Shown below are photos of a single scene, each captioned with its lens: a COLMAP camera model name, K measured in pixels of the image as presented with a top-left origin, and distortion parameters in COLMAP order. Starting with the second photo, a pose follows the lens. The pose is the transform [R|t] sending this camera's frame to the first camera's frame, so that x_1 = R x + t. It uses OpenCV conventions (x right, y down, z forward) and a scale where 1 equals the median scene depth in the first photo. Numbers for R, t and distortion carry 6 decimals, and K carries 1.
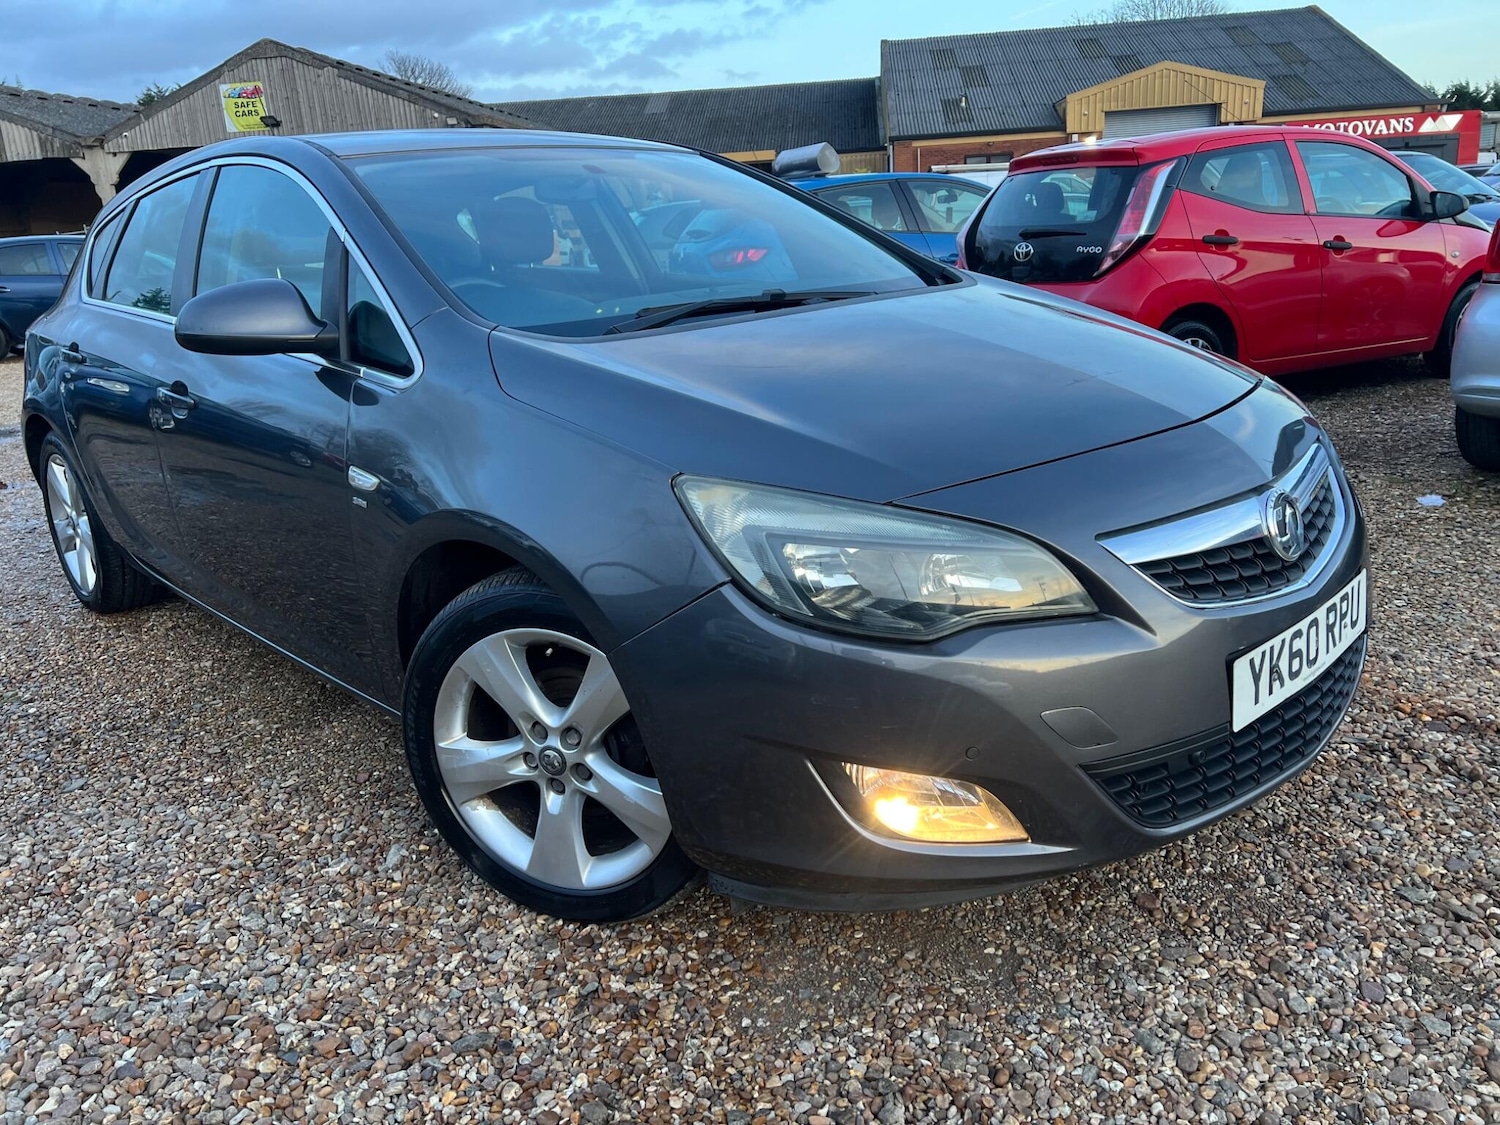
lens RADIAL K [[1092.8, 0, 750.0], [0, 1092.8, 562.5], [0, 0, 1]] dist [0.052333, -0.051132]
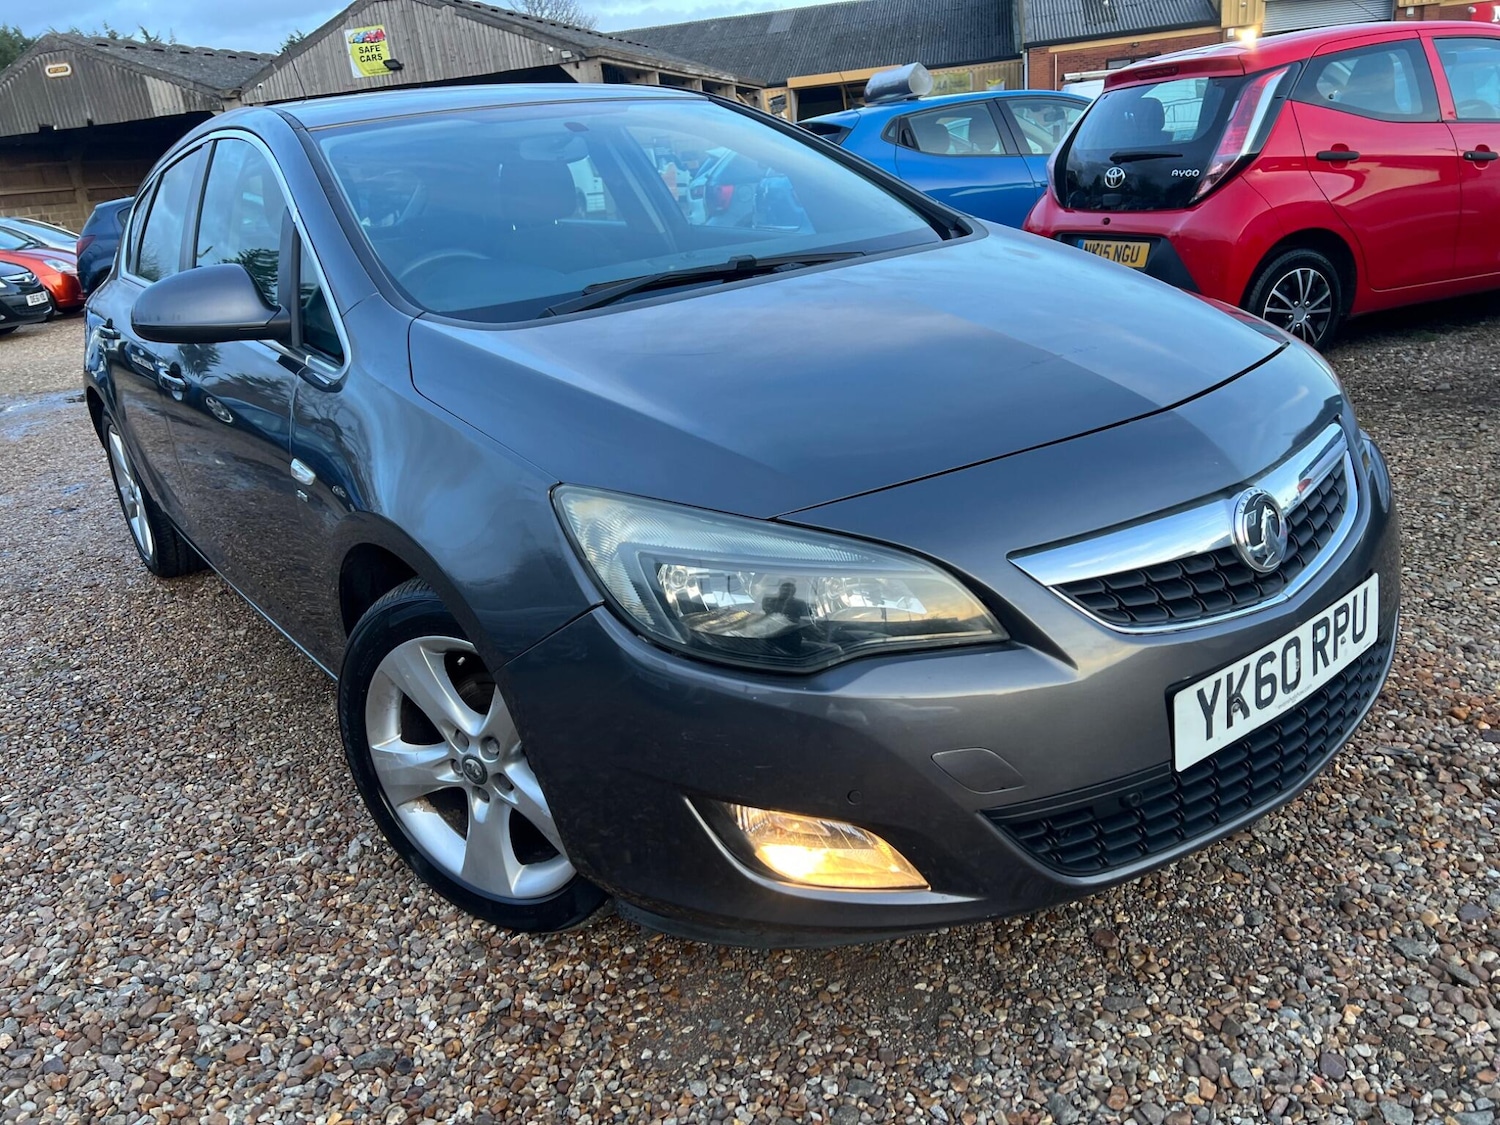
lens RADIAL K [[1092.4, 0, 743.4], [0, 1092.4, 568.8], [0, 0, 1]] dist [0.054598, -0.056085]
pose [[0.992087, 0.003660, -0.125500, 0.183139], [0.004863, 0.997705, 0.067540, -0.062486], [0.125459, -0.067616, 0.989792, 0.083727]]
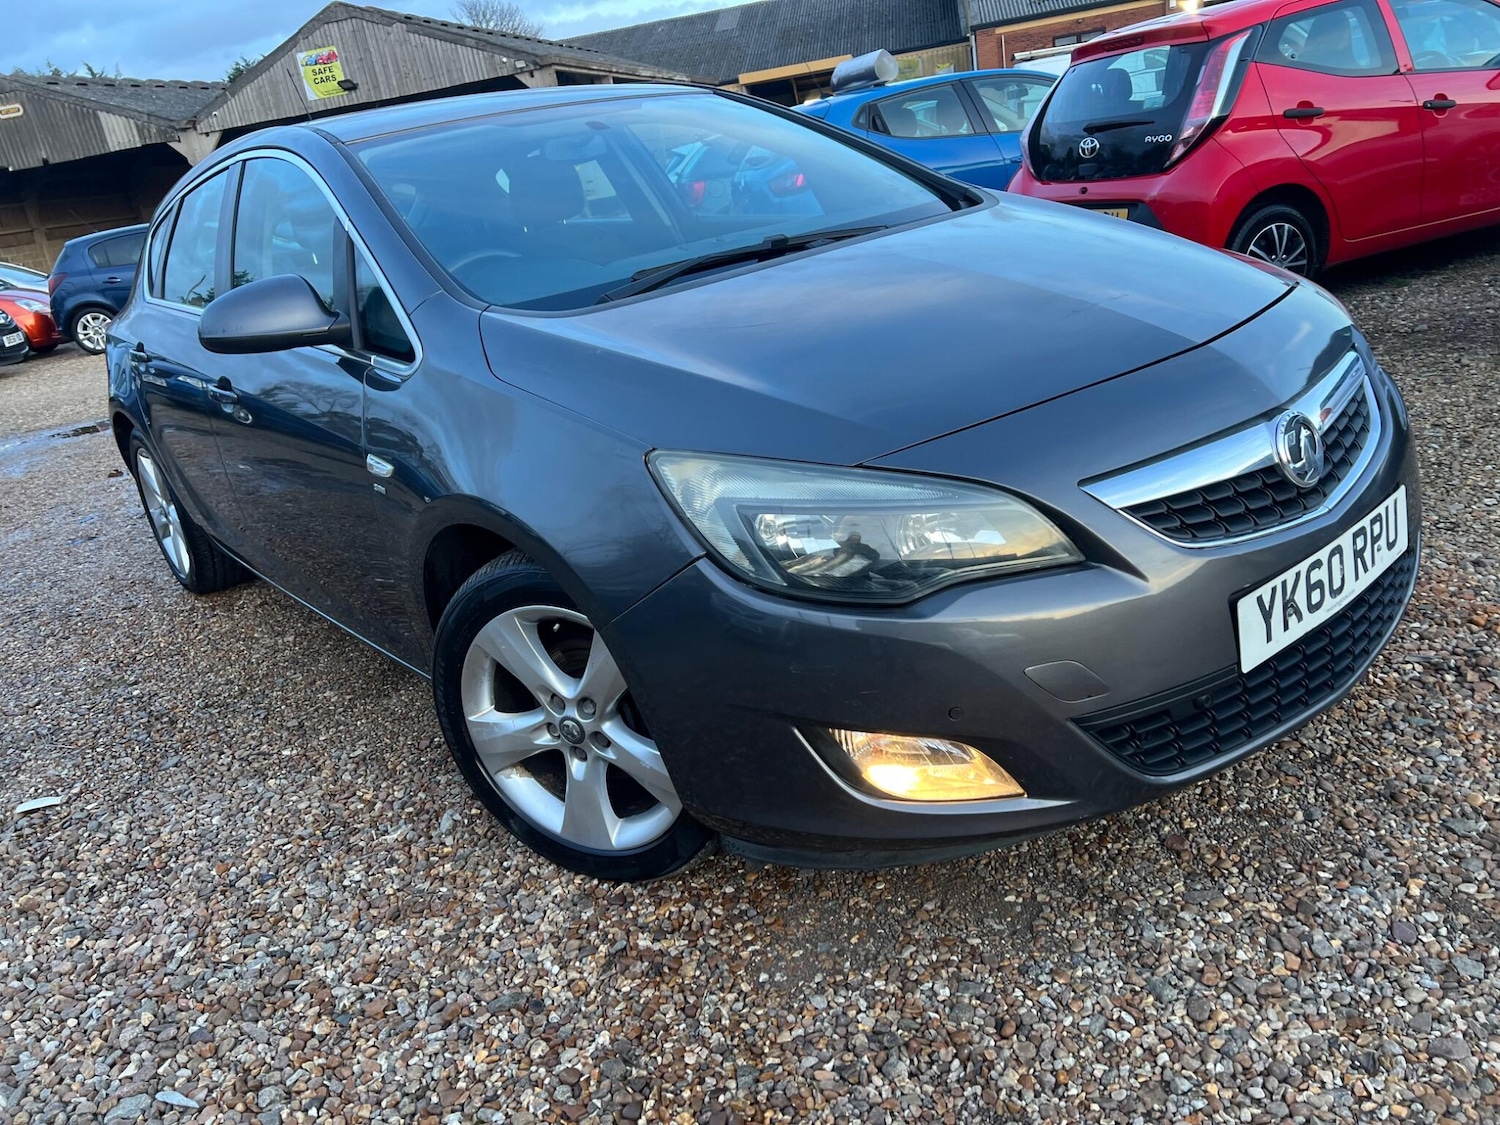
lens RADIAL K [[1093.3, 0, 742.9], [0, 1093.3, 559.7], [0, 0, 1]] dist [0.050083, -0.048574]
pose [[0.991916, -0.065436, -0.108722, 0.105236], [0.072536, 0.995394, 0.062678, -0.032706], [0.104120, -0.070057, 0.992094, 0.007377]]
